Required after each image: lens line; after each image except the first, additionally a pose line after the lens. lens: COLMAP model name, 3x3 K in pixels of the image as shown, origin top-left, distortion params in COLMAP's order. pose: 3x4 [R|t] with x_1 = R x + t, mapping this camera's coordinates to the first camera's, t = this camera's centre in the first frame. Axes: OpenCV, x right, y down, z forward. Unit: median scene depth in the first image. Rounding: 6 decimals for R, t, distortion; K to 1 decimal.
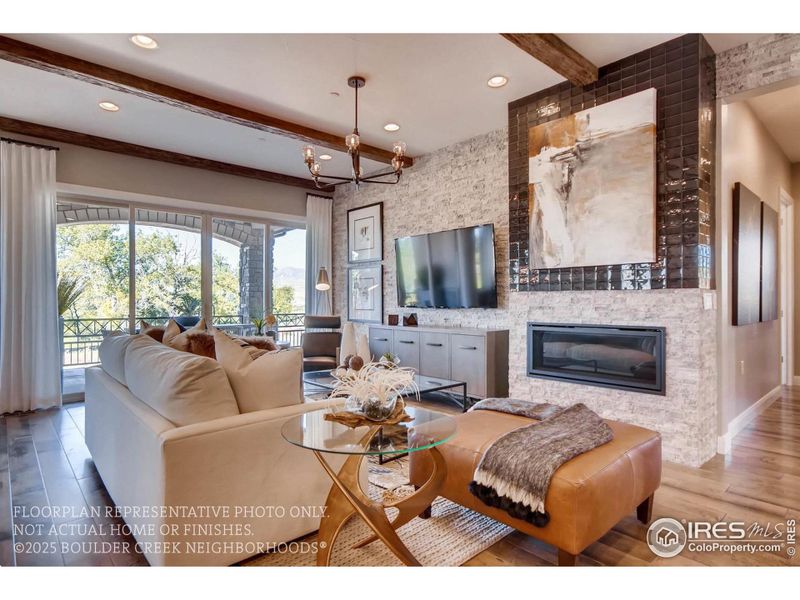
lens RADIAL K [[413.4, 0, 389.4], [0, 413.4, 302.4], [0, 0, 1]] dist [-0.025457, 0.012241]
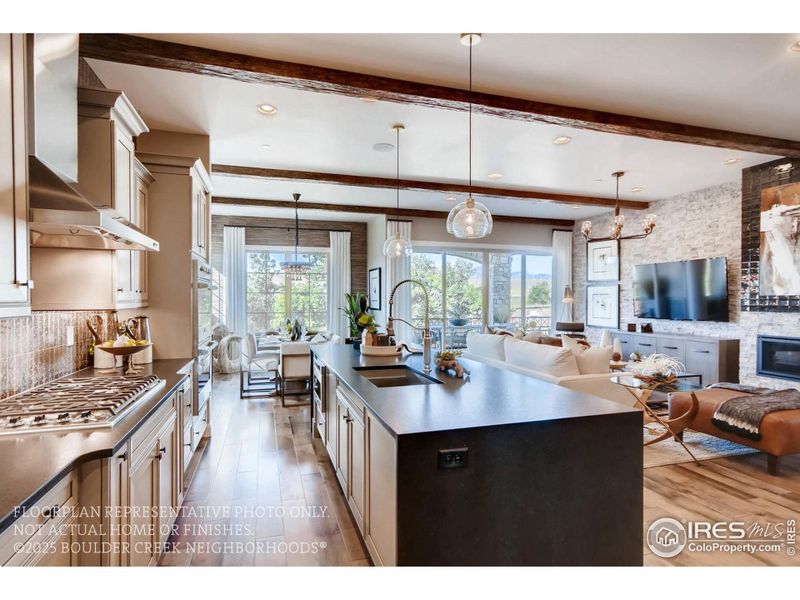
lens RADIAL K [[413.4, 0, 389.4], [0, 413.4, 302.4], [0, 0, 1]] dist [-0.025457, 0.012241]
pose [[0.906957, 0.010413, -0.421094, -0.180857], [-0.006772, 0.999926, 0.010140, -0.059247], [0.421169, -0.006344, 0.906960, -0.666627]]
